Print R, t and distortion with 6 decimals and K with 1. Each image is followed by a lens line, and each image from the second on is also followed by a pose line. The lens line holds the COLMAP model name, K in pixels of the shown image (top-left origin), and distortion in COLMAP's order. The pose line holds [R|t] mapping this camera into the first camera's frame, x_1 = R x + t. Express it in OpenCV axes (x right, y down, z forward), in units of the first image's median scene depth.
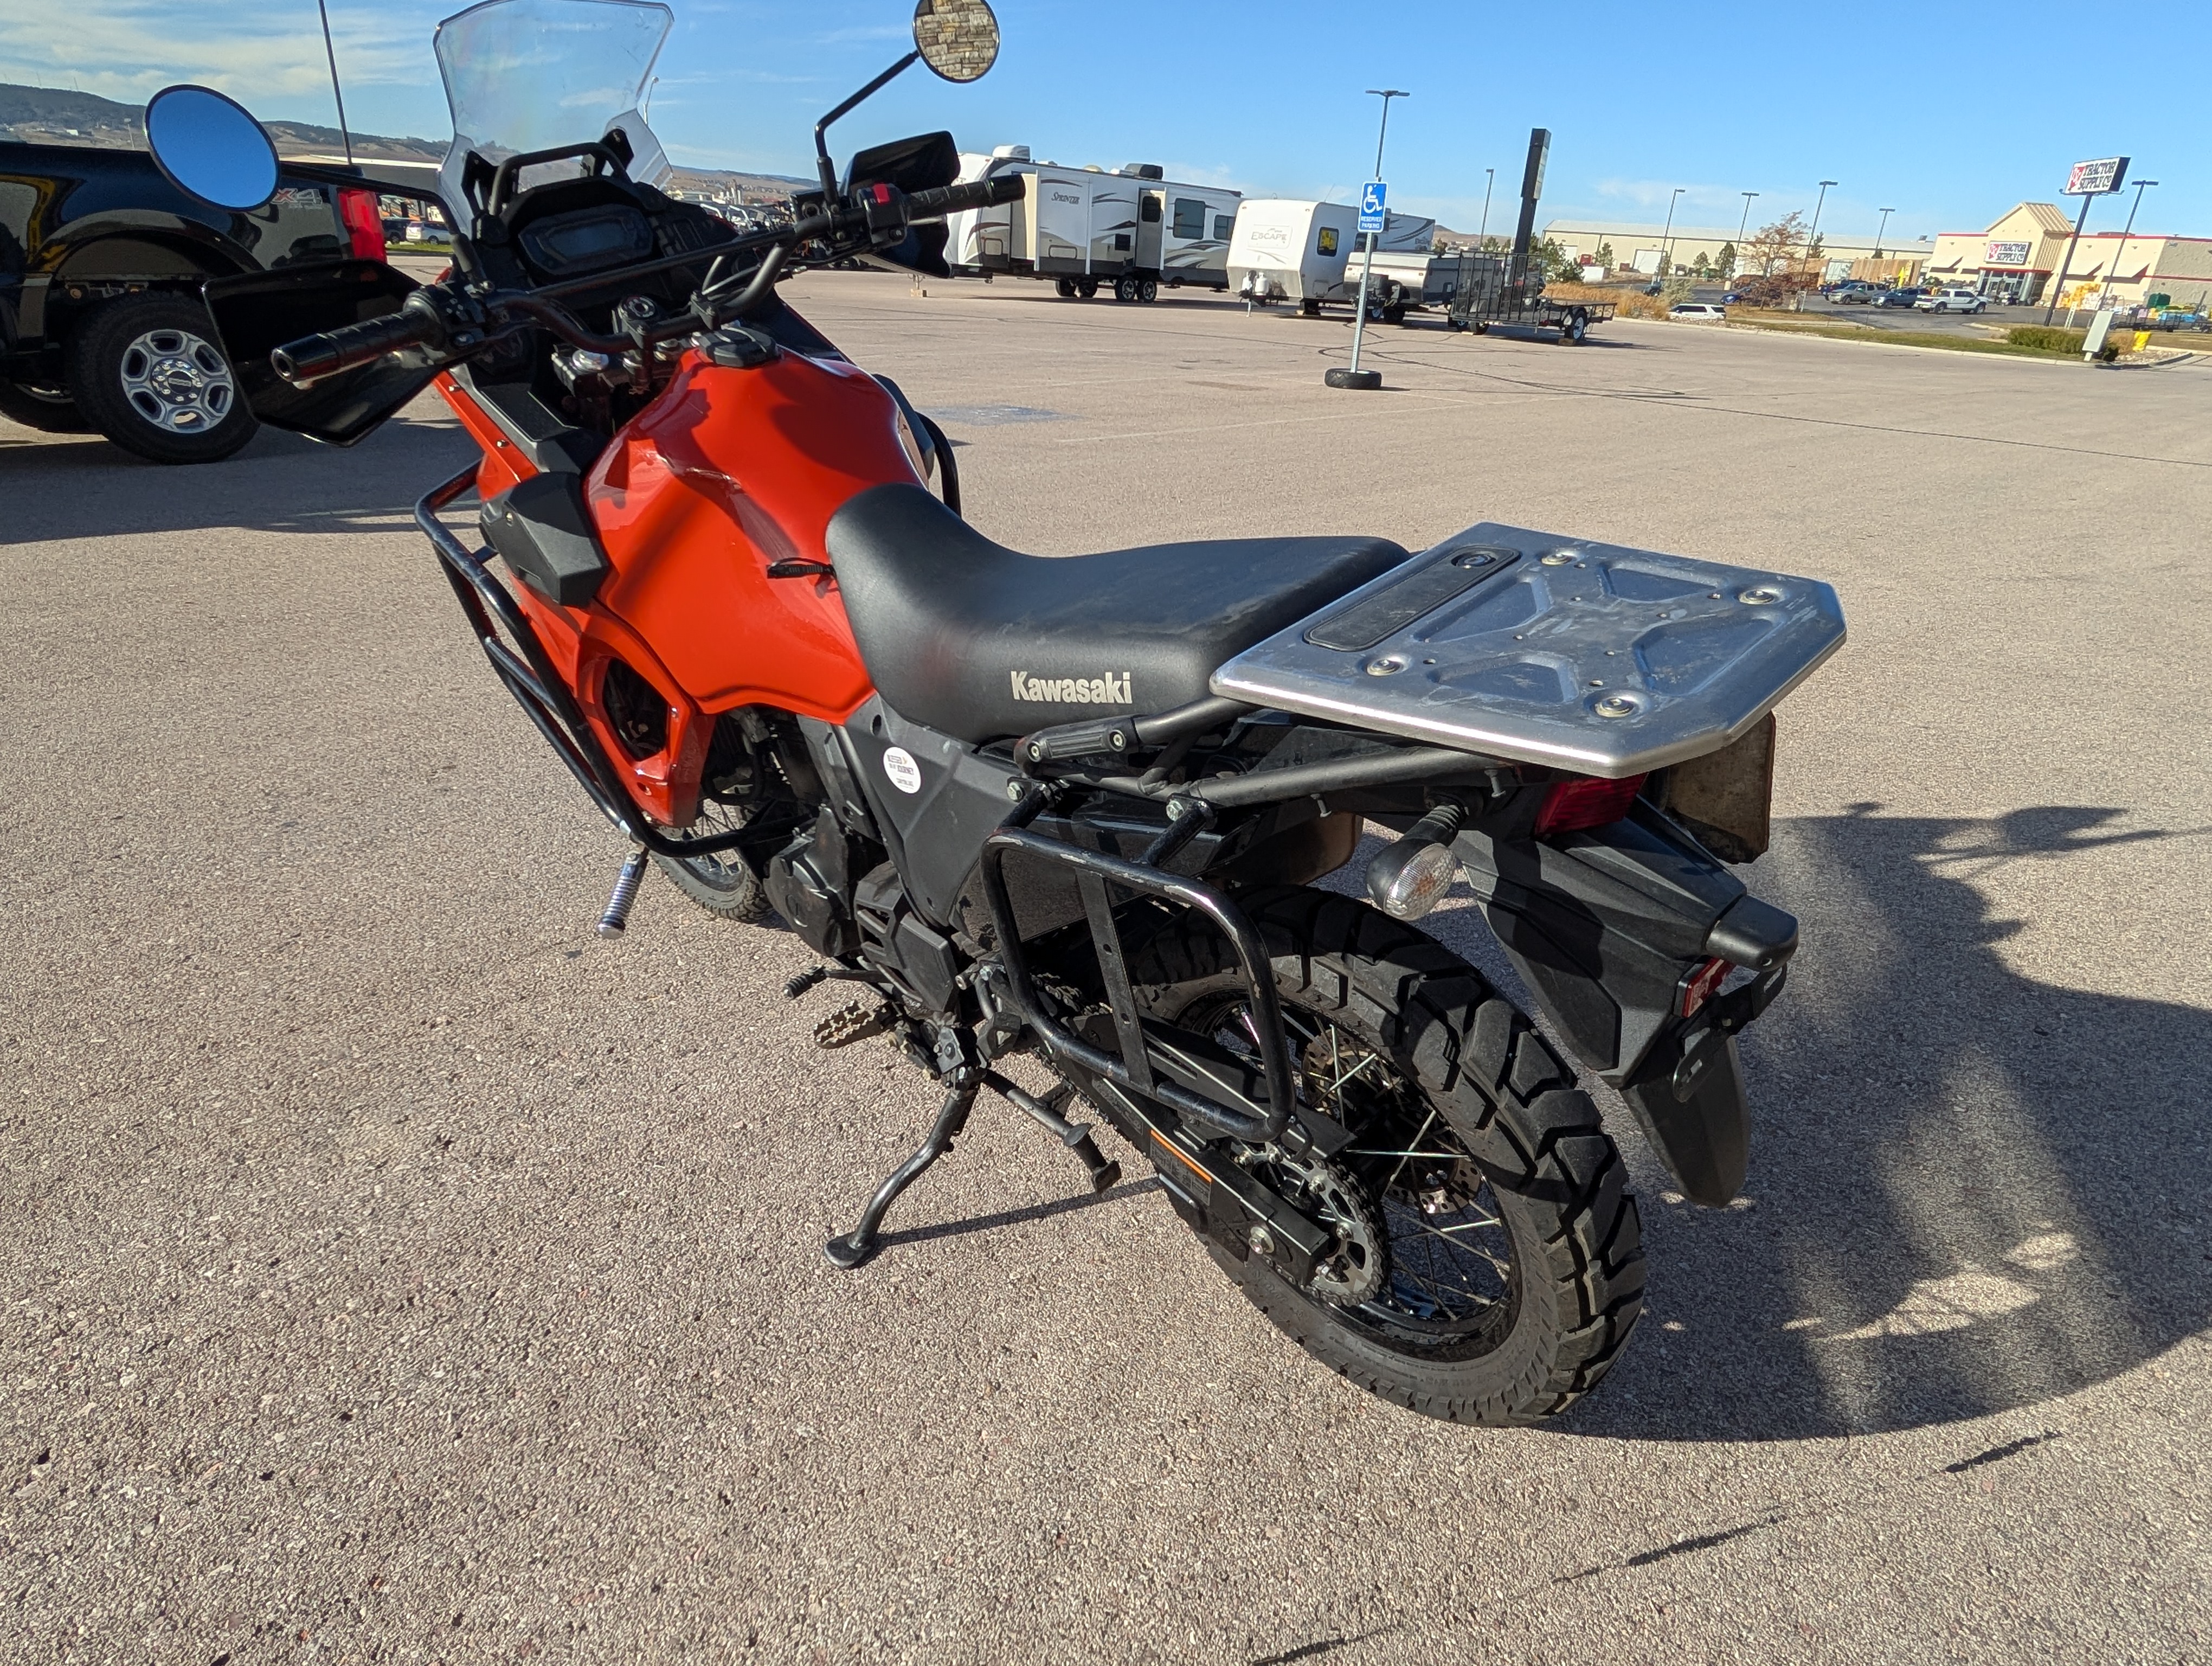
lens RADIAL K [[1309.2, 0, 1092.6], [0, 1309.2, 830.2], [0, 0, 1]] dist [-0.001472, -0.000088]
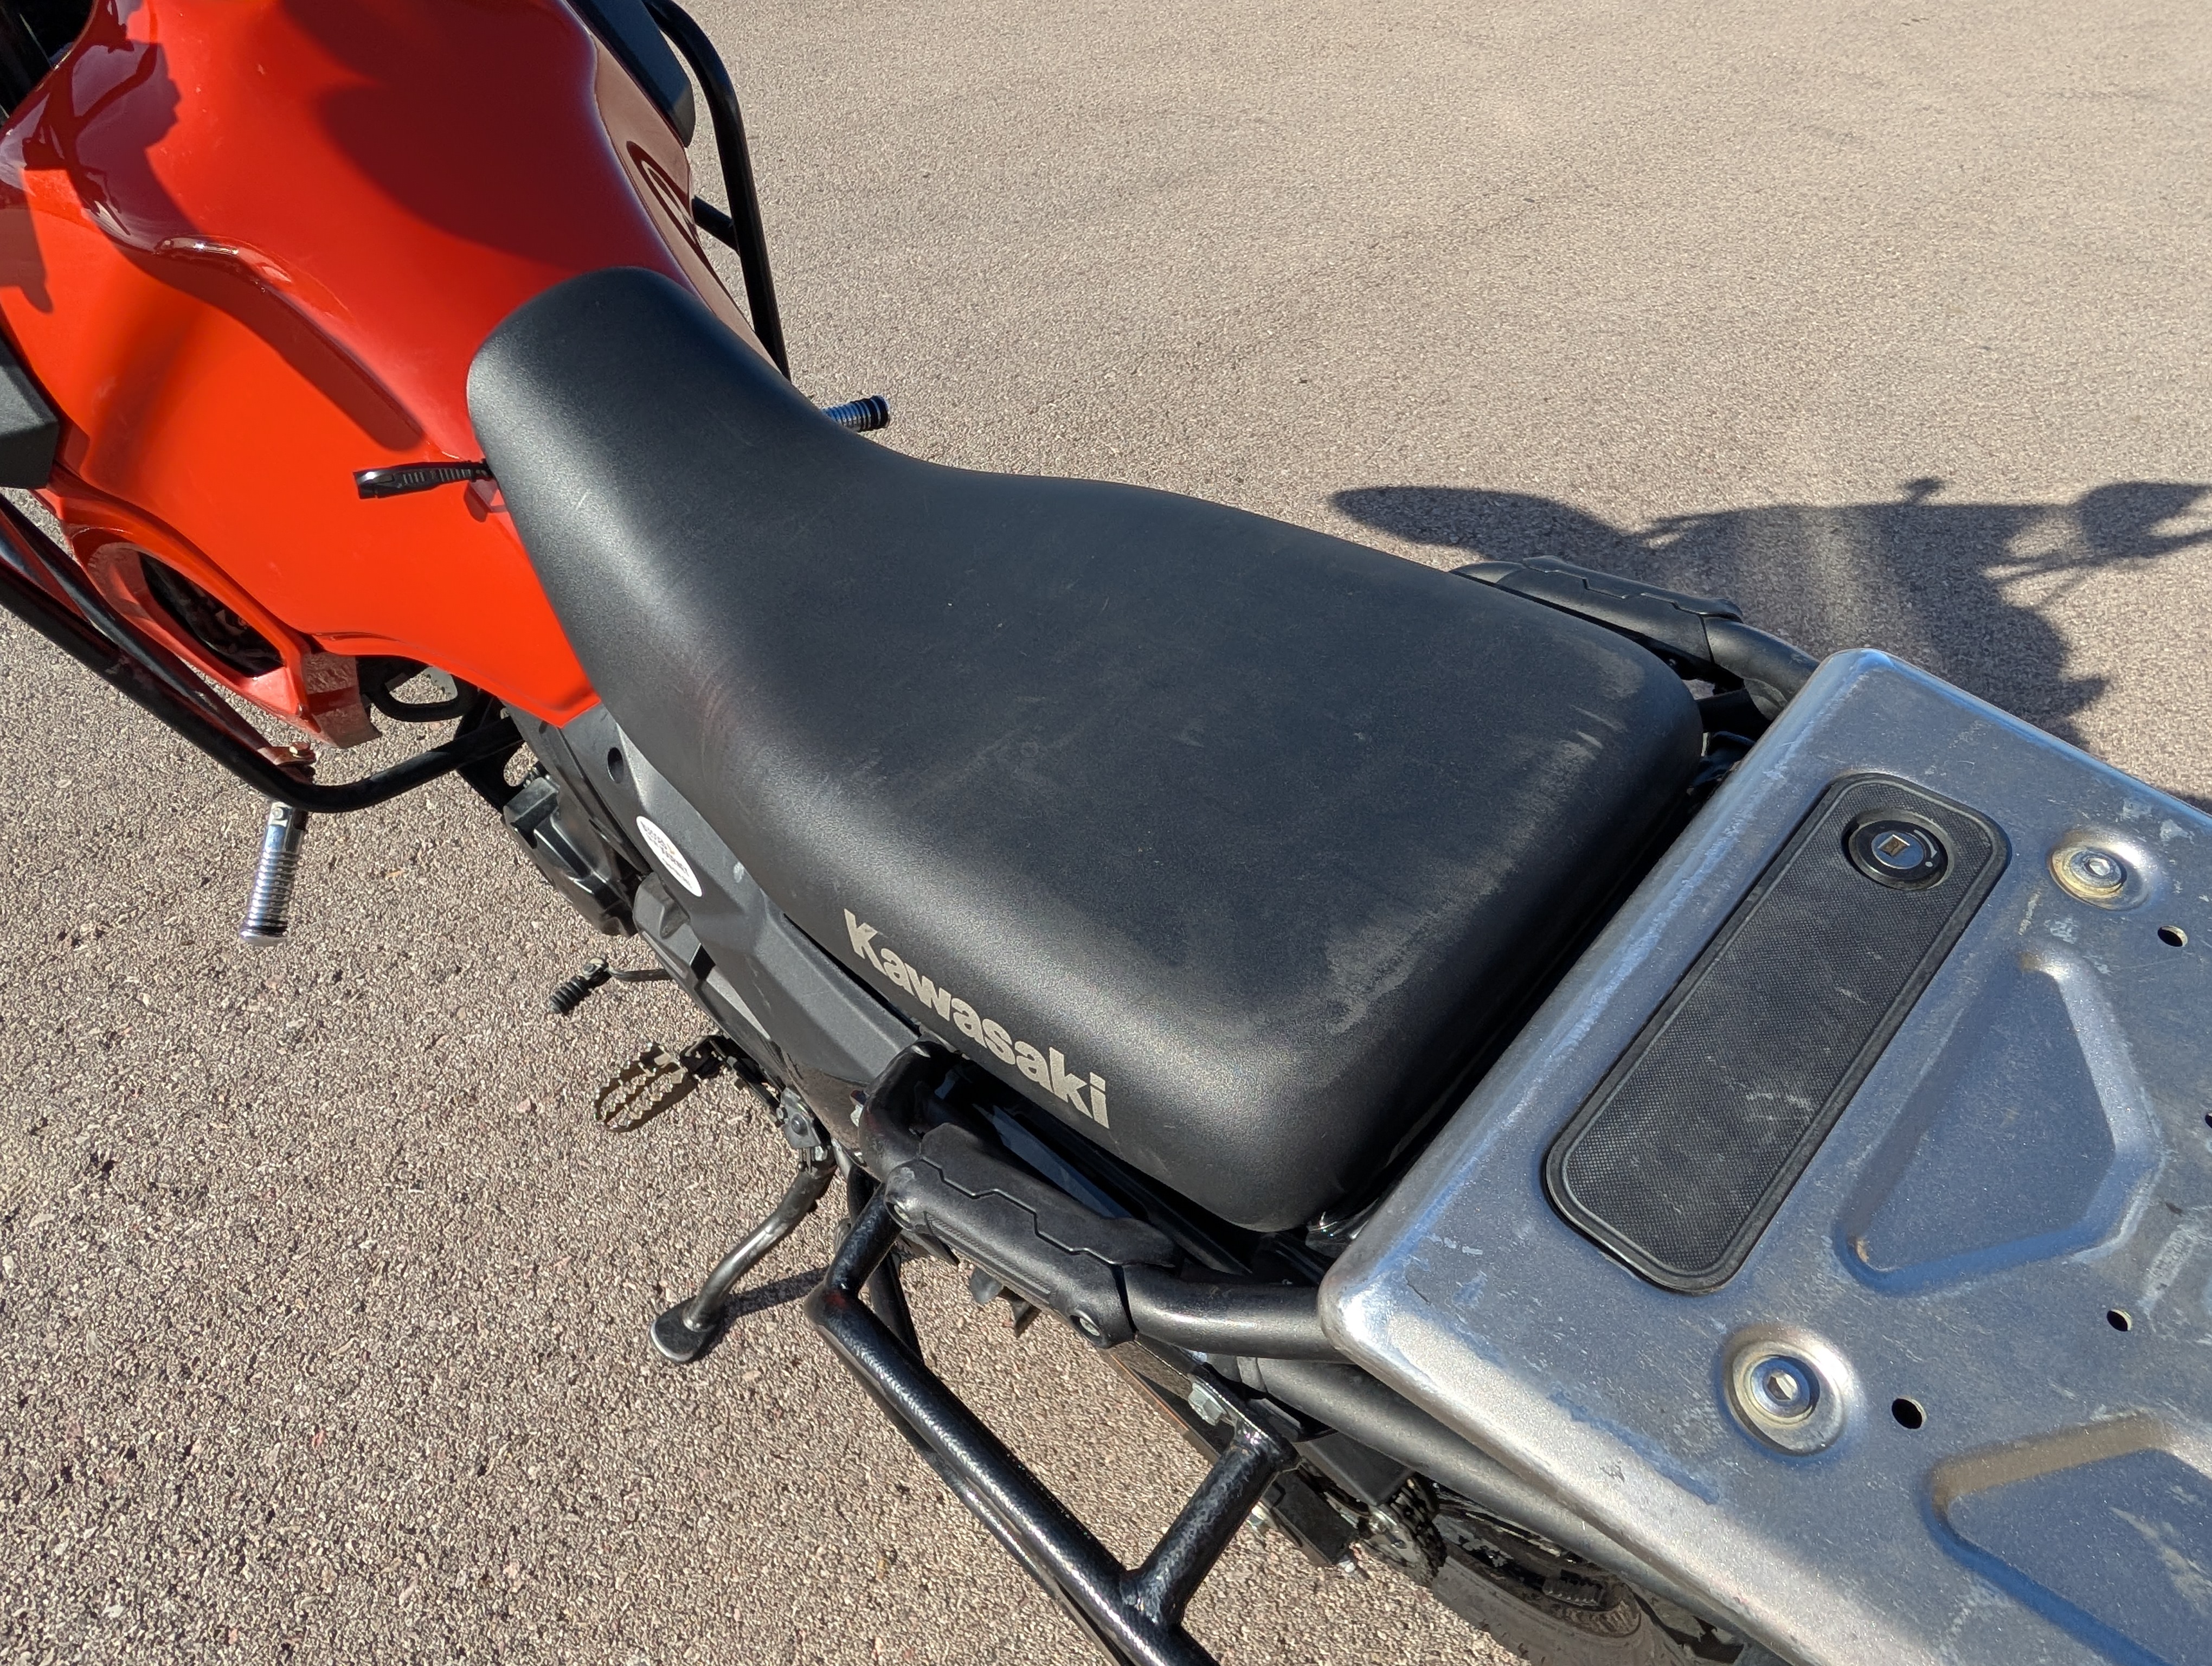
lens RADIAL K [[1309.2, 0, 1092.6], [0, 1309.2, 830.2], [0, 0, 1]] dist [-0.001472, -0.000088]
pose [[0.995968, -0.024267, 0.086362, -0.010392], [-0.010156, 0.926021, 0.377336, -0.224648], [-0.089130, -0.376692, 0.922041, 0.380380]]
